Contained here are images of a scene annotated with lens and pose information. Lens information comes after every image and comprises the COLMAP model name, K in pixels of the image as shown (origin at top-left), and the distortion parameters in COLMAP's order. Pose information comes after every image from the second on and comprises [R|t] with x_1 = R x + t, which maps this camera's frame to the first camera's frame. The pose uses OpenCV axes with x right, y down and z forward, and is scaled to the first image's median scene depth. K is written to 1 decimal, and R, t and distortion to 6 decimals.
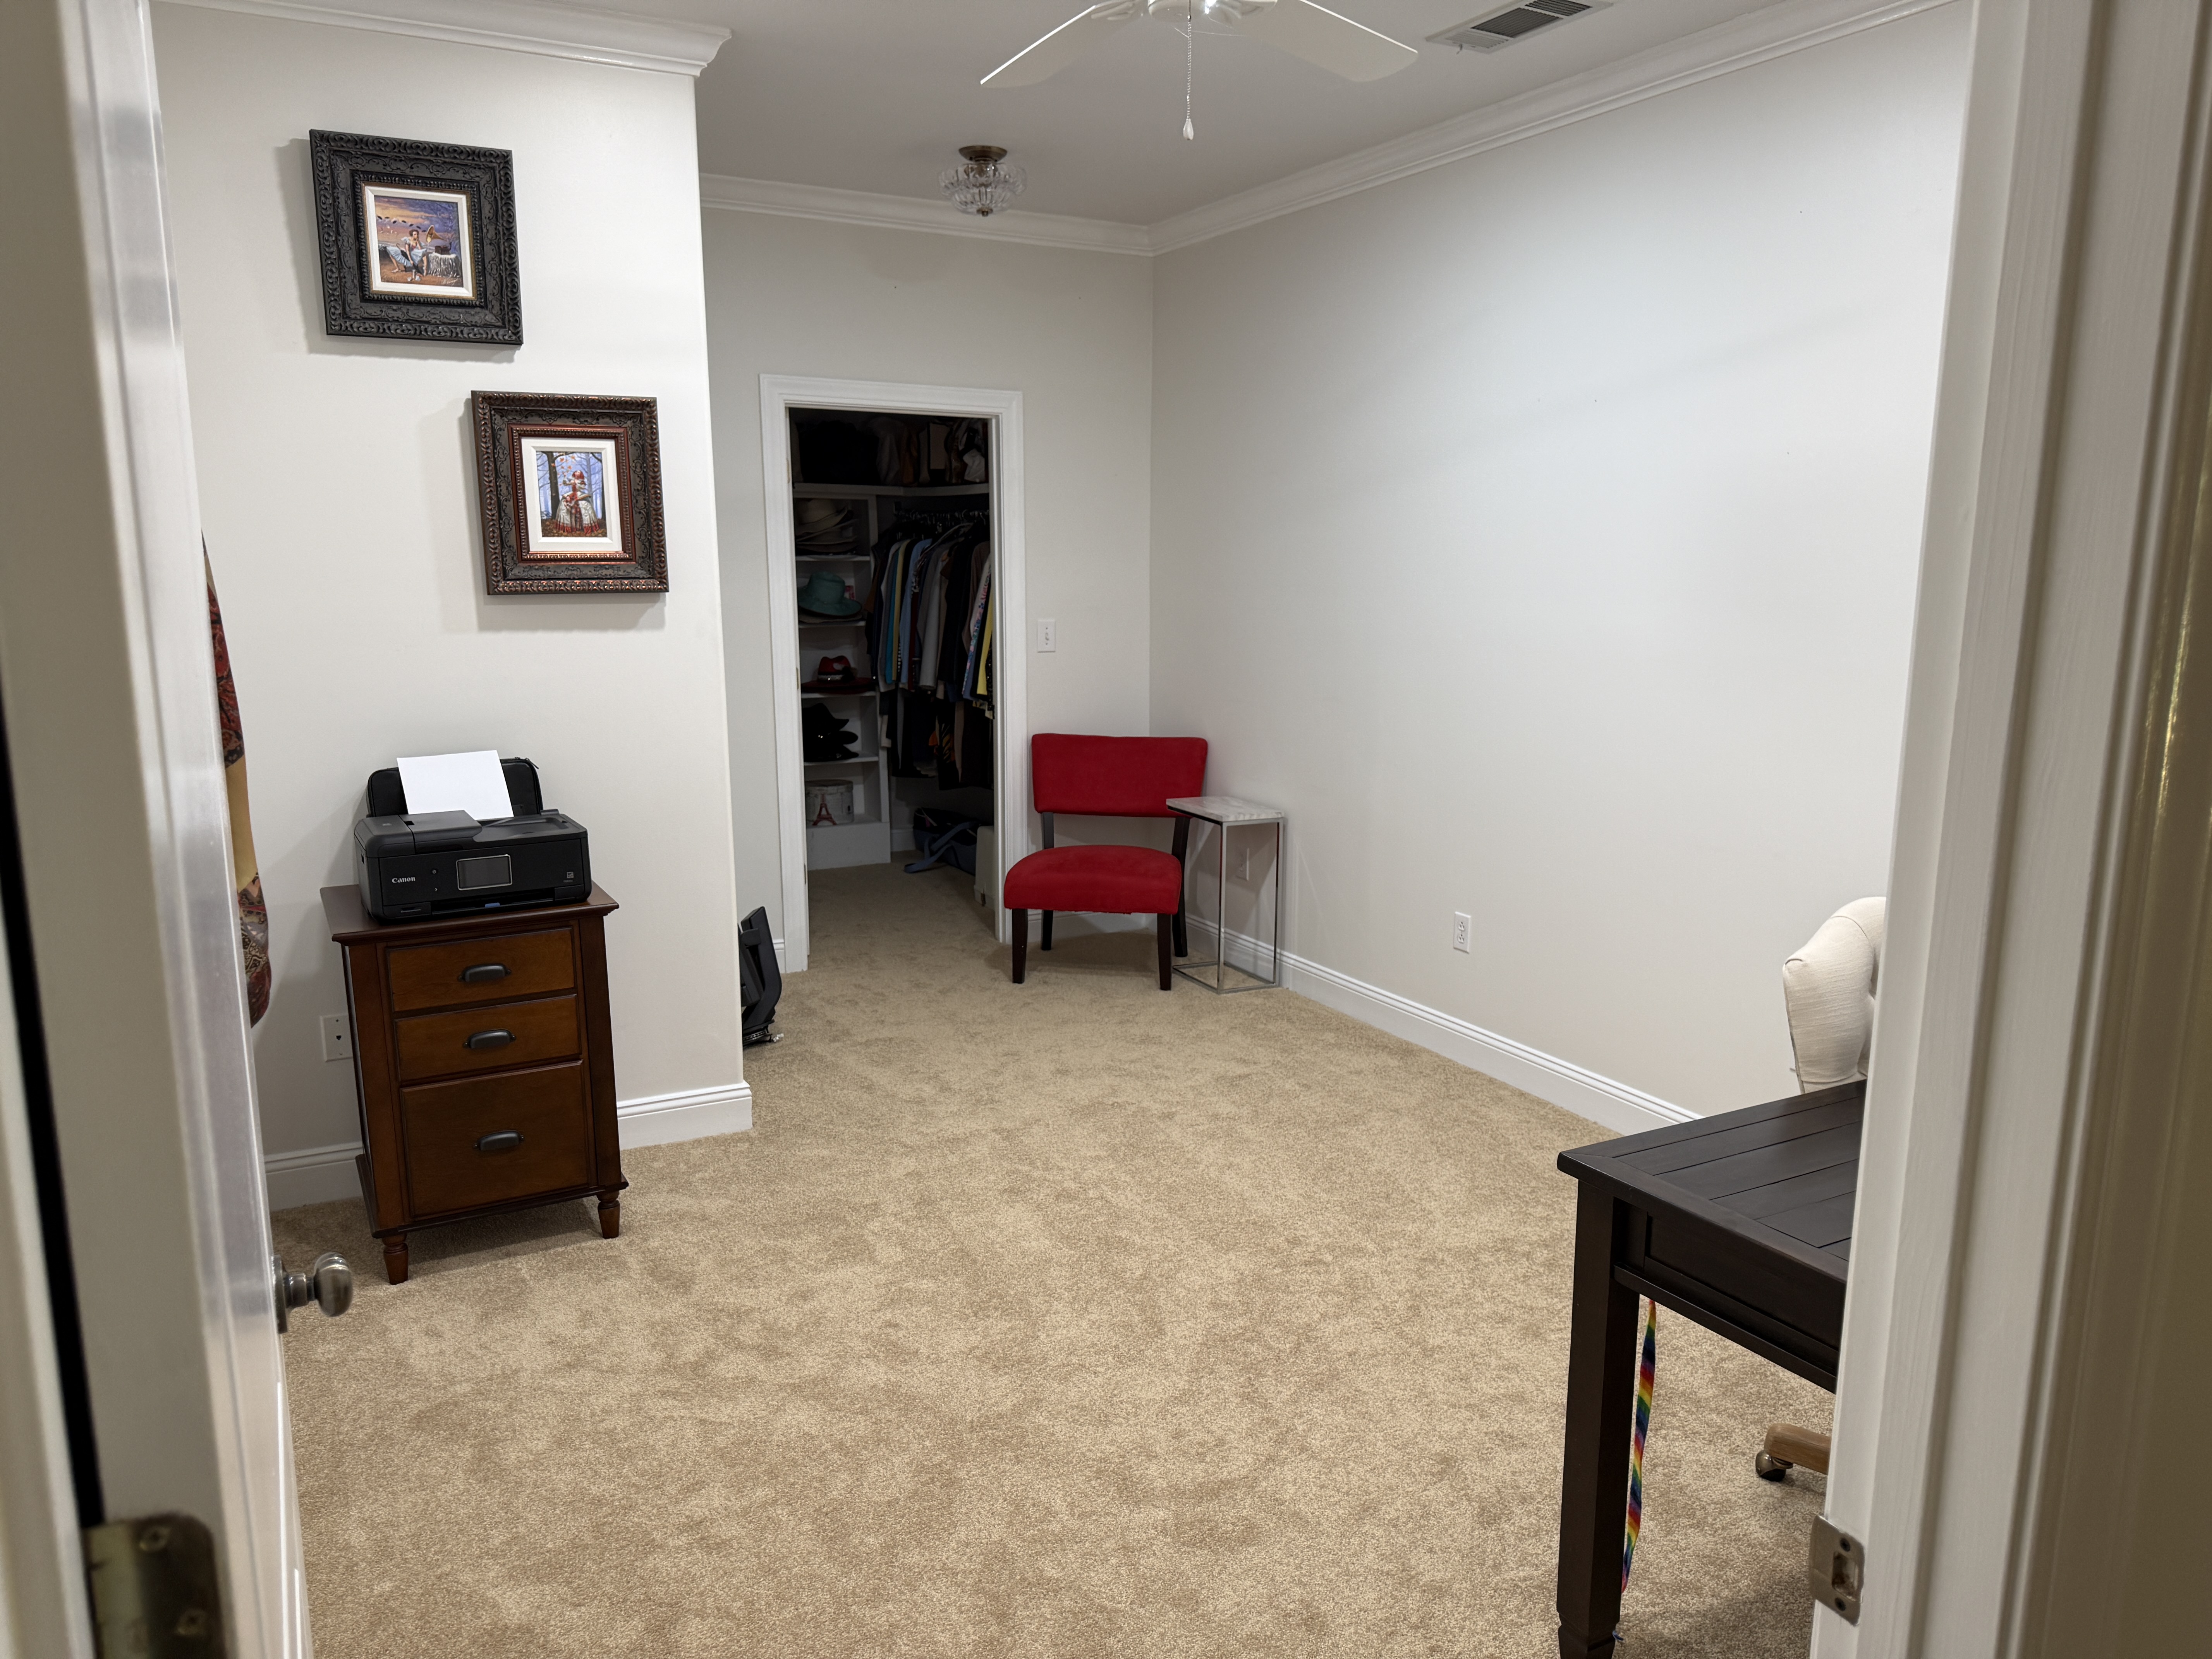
lens RADIAL K [[1562.2, 0, 1099.2], [0, 1562.2, 840.0], [0, 0, 1]] dist [0.046167, -0.046501]
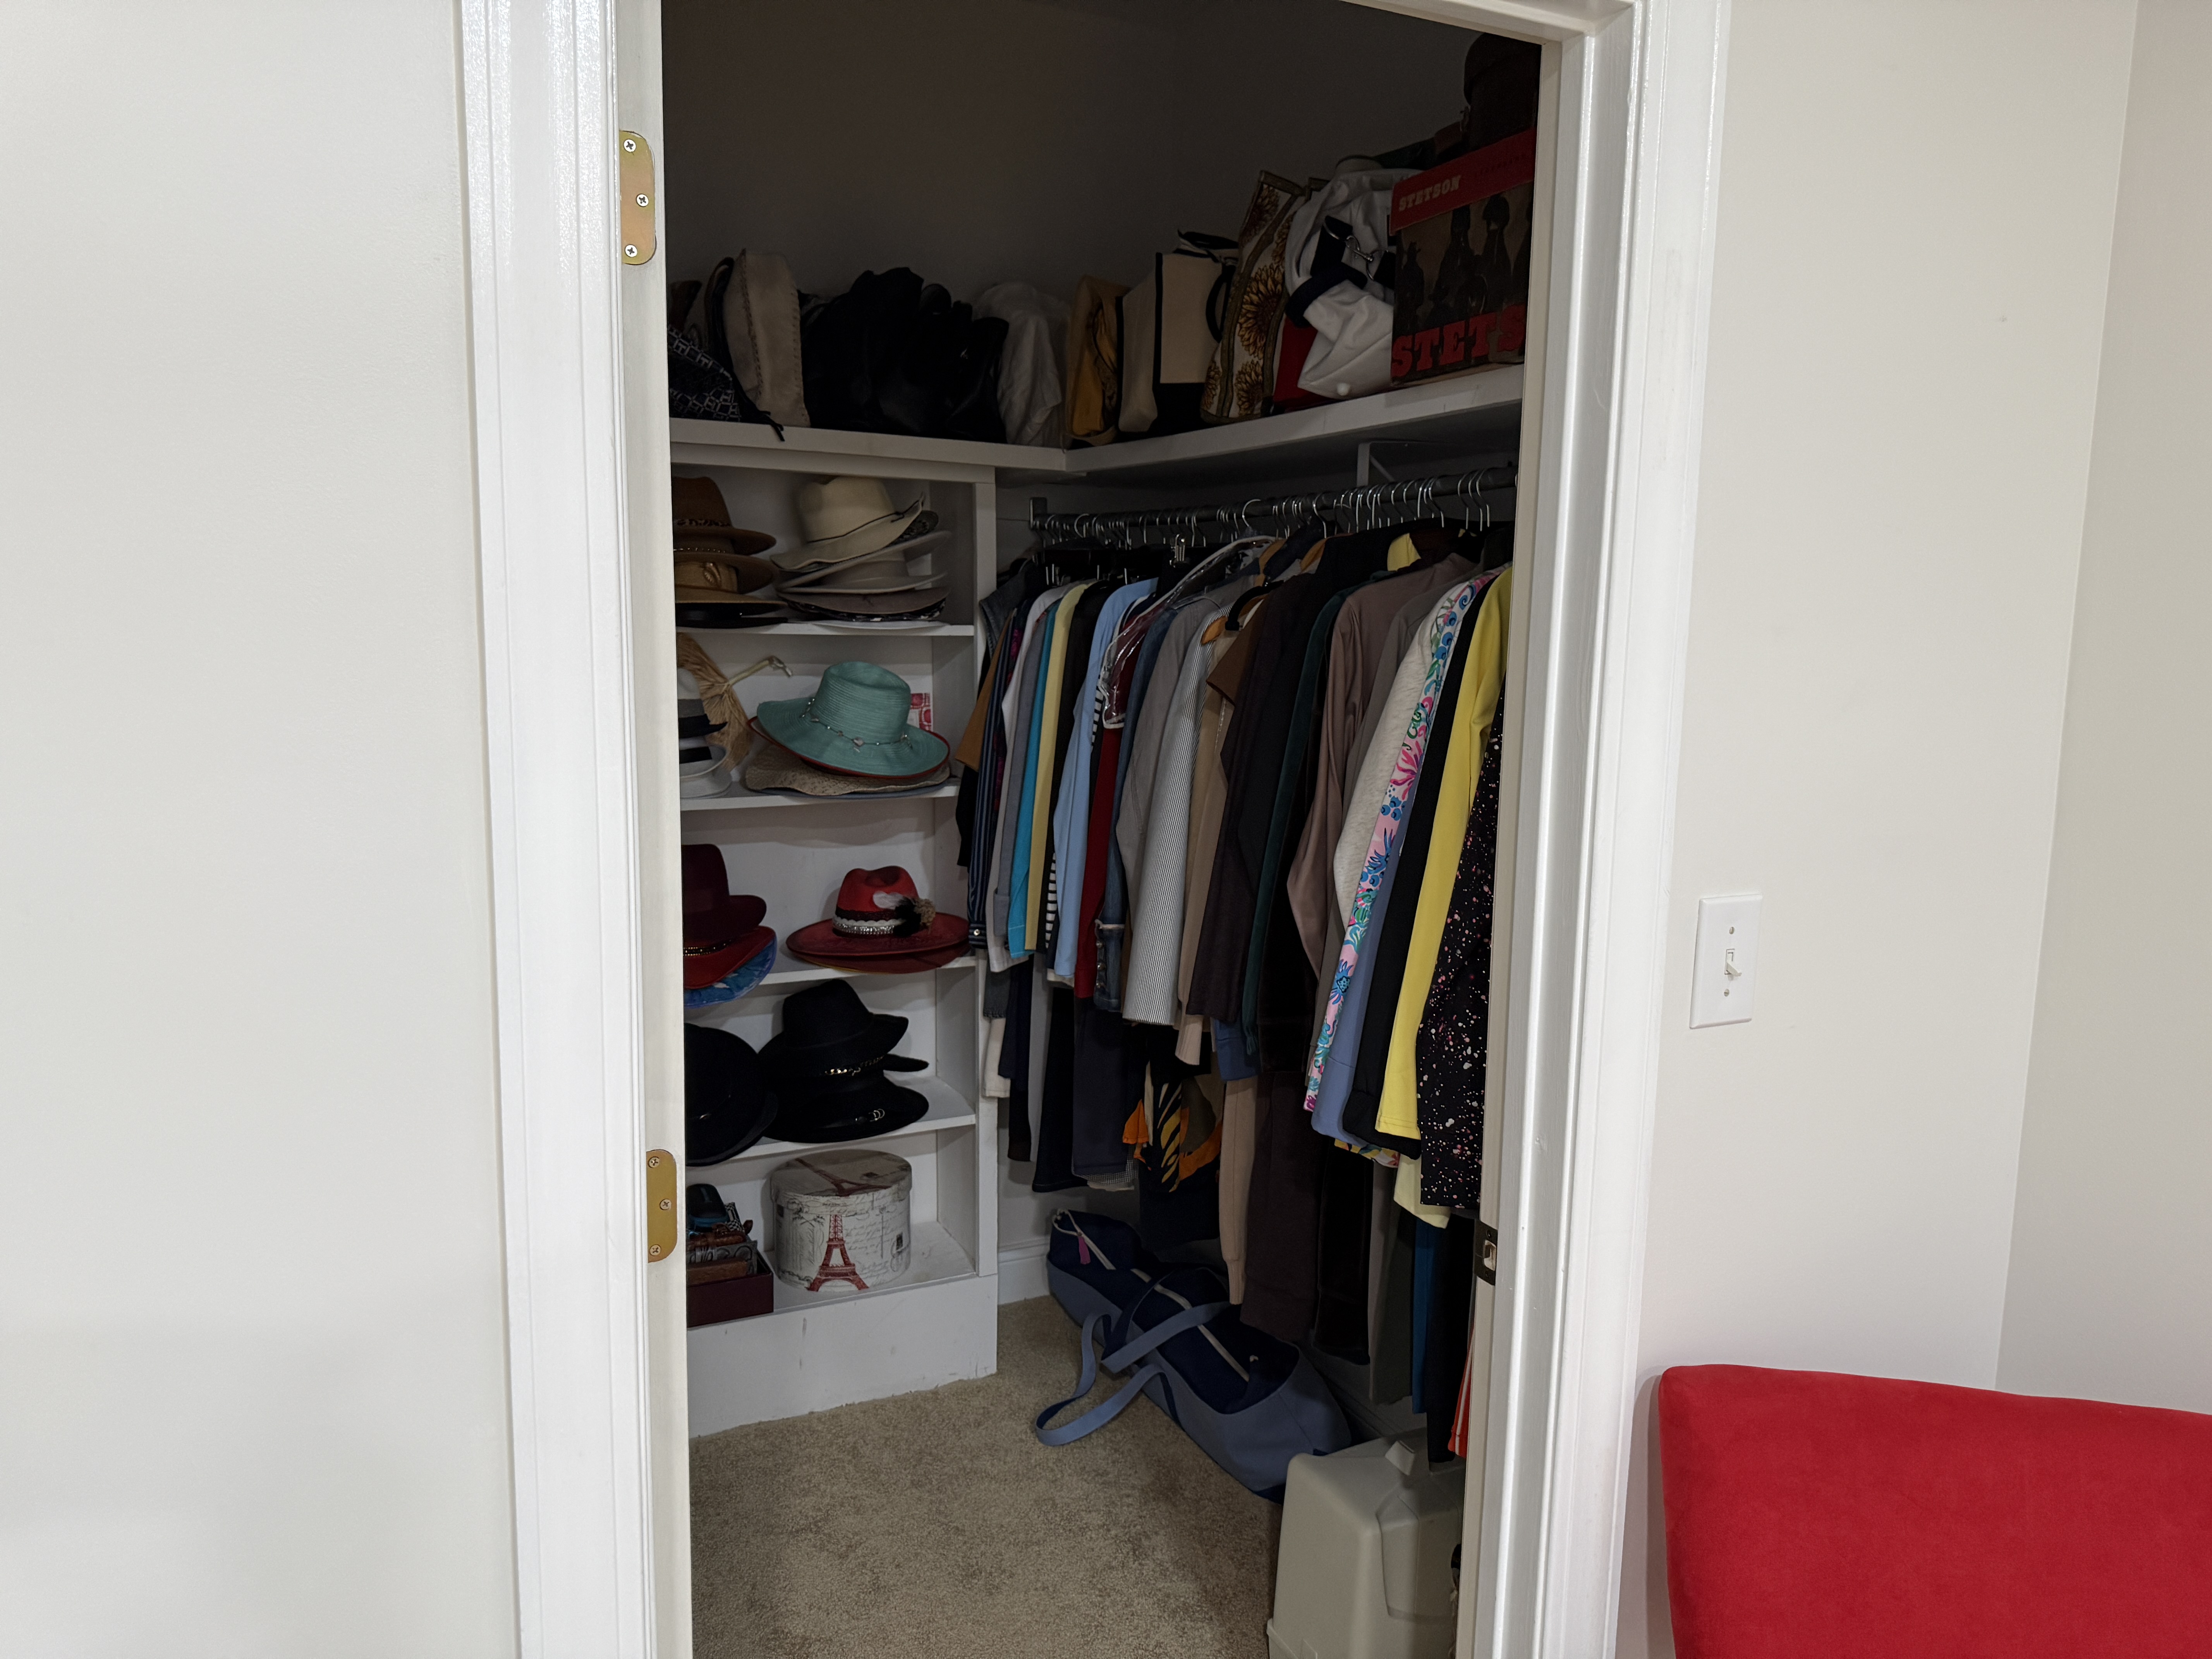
lens RADIAL K [[1562.2, 0, 1110.3], [0, 1562.2, 826.1], [0, 0, 1]] dist [0.046167, -0.046501]
pose [[0.999271, 0.023031, -0.030444, -0.098969], [-0.024654, 0.998235, -0.054029, -0.110056], [0.029146, 0.054740, 0.998075, 0.609300]]
